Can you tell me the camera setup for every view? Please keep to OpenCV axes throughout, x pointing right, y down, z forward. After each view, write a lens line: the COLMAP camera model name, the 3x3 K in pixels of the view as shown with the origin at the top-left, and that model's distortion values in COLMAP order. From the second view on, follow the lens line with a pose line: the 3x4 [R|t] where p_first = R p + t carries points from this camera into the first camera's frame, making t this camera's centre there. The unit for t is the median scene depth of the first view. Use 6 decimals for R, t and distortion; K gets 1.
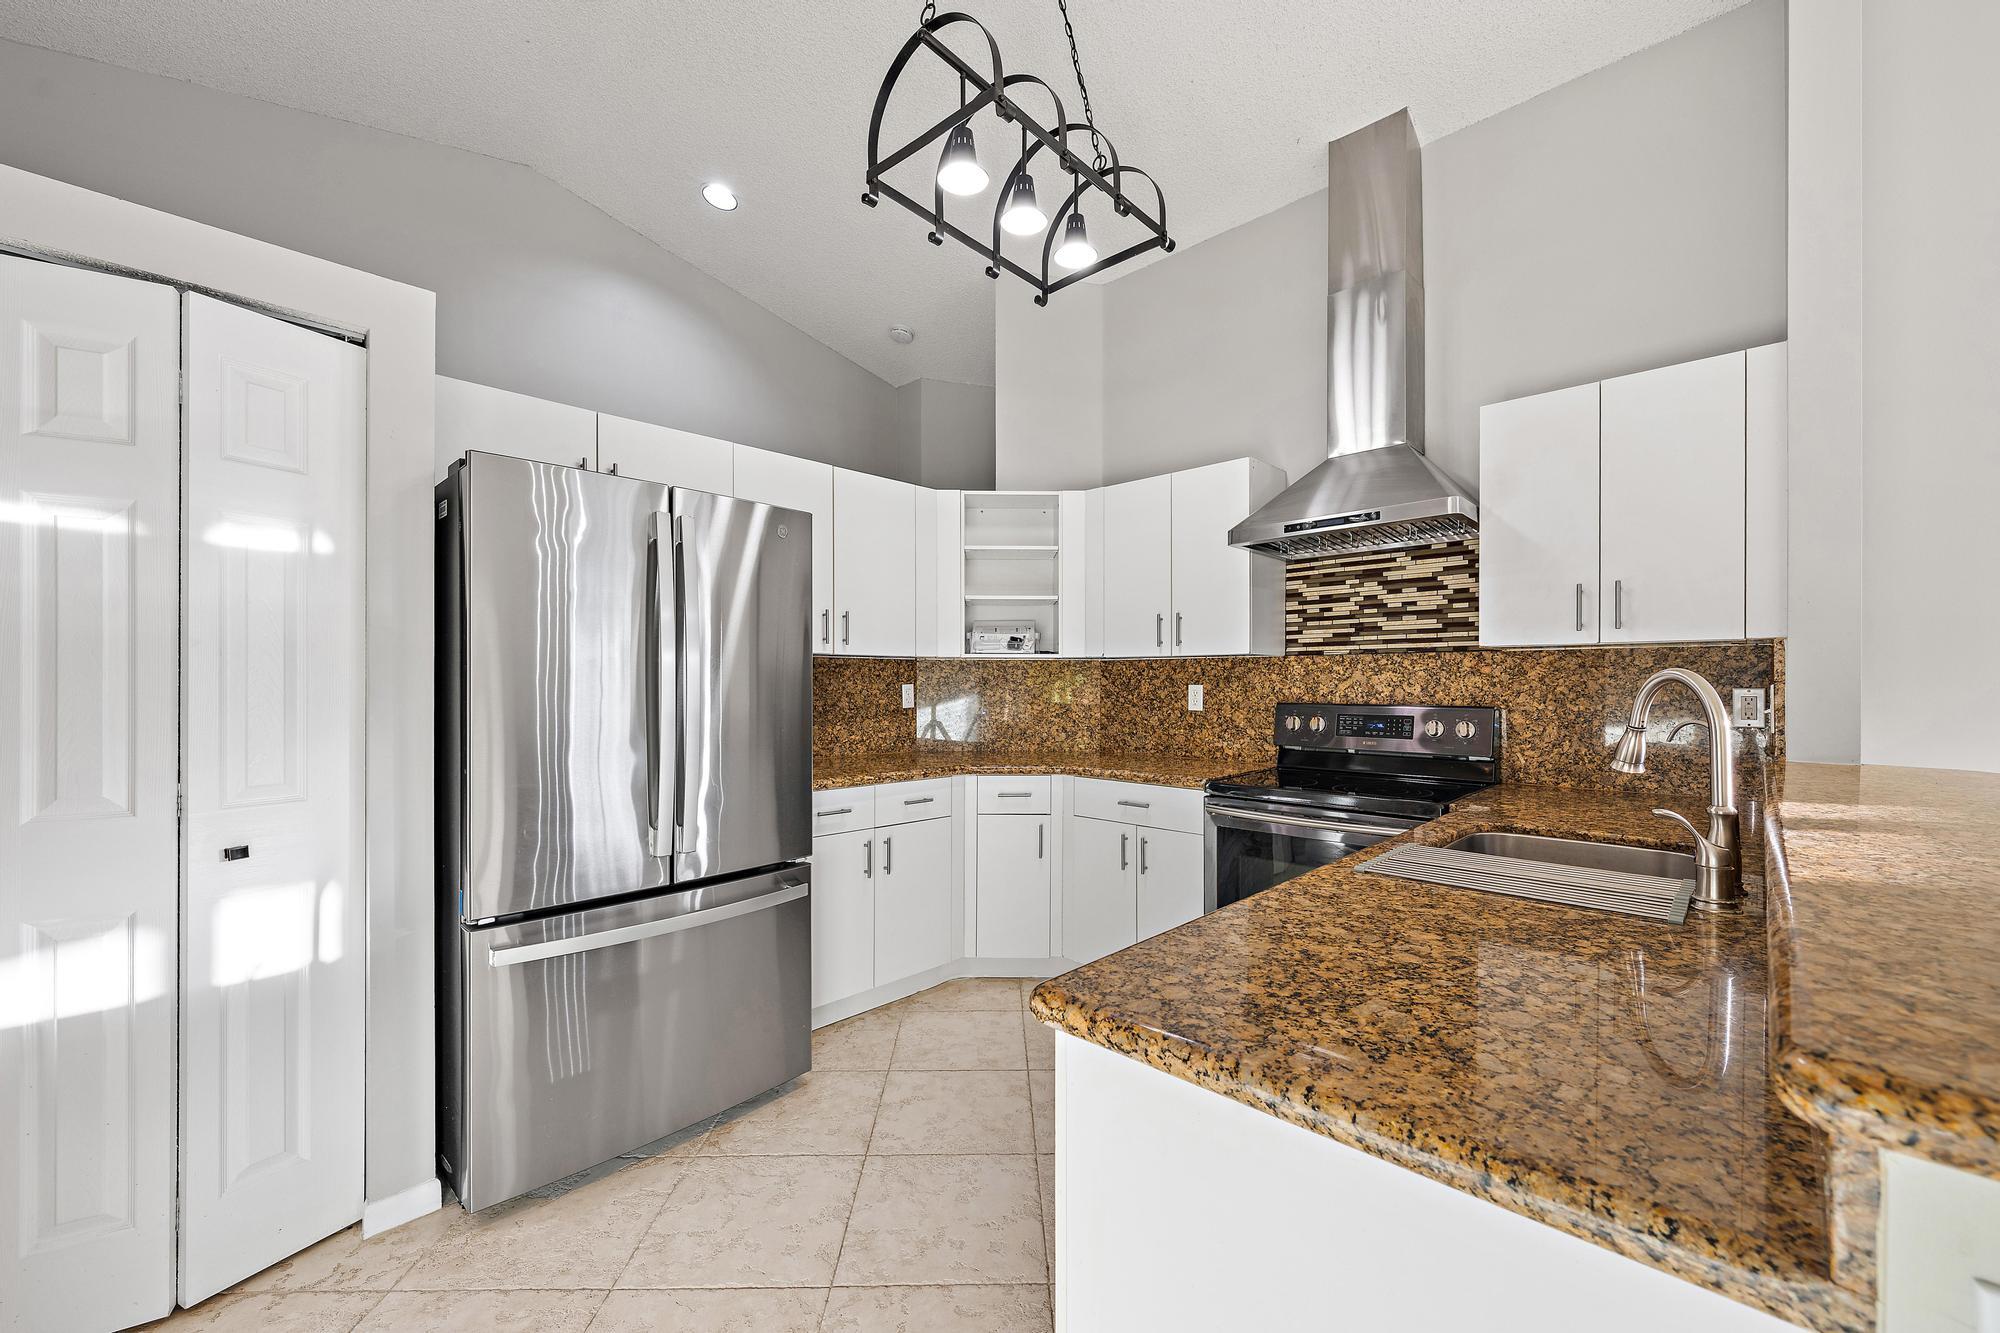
lens RADIAL K [[783.2, 0, 1000.8], [0, 783.2, 684.0], [0, 0, 1]] dist [0.002378, -0.000327]
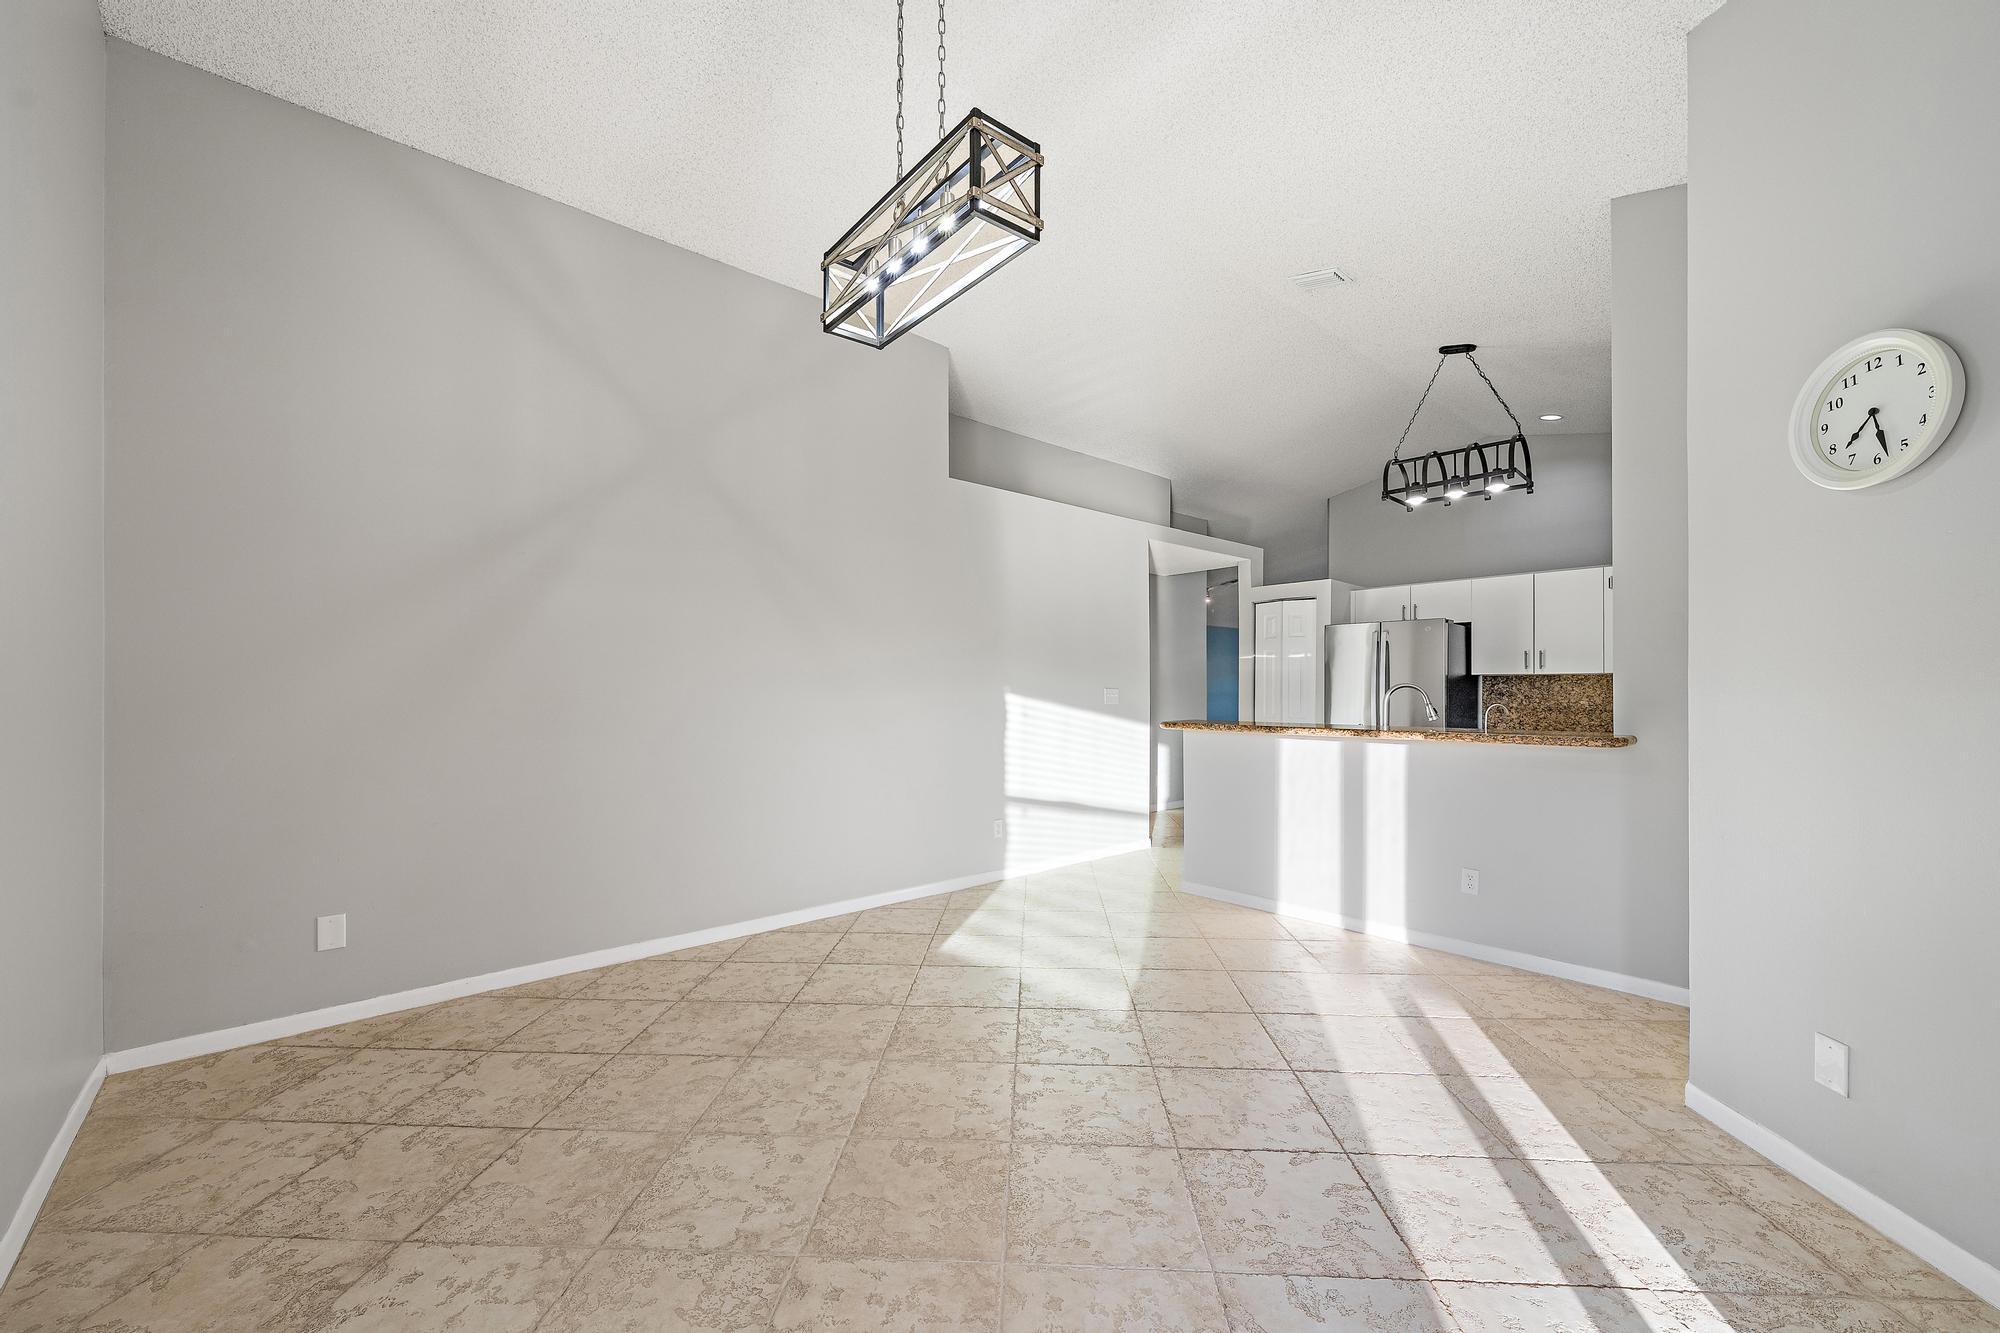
lens RADIAL K [[783.2, 0, 991.1], [0, 783.2, 691.5], [0, 0, 1]] dist [0.002378, -0.000327]
pose [[-0.085211, 0.001866, -0.996361, 1.846435], [-0.006601, 0.999975, 0.002438, 0.008453], [0.996341, 0.006785, -0.085197, -0.149347]]
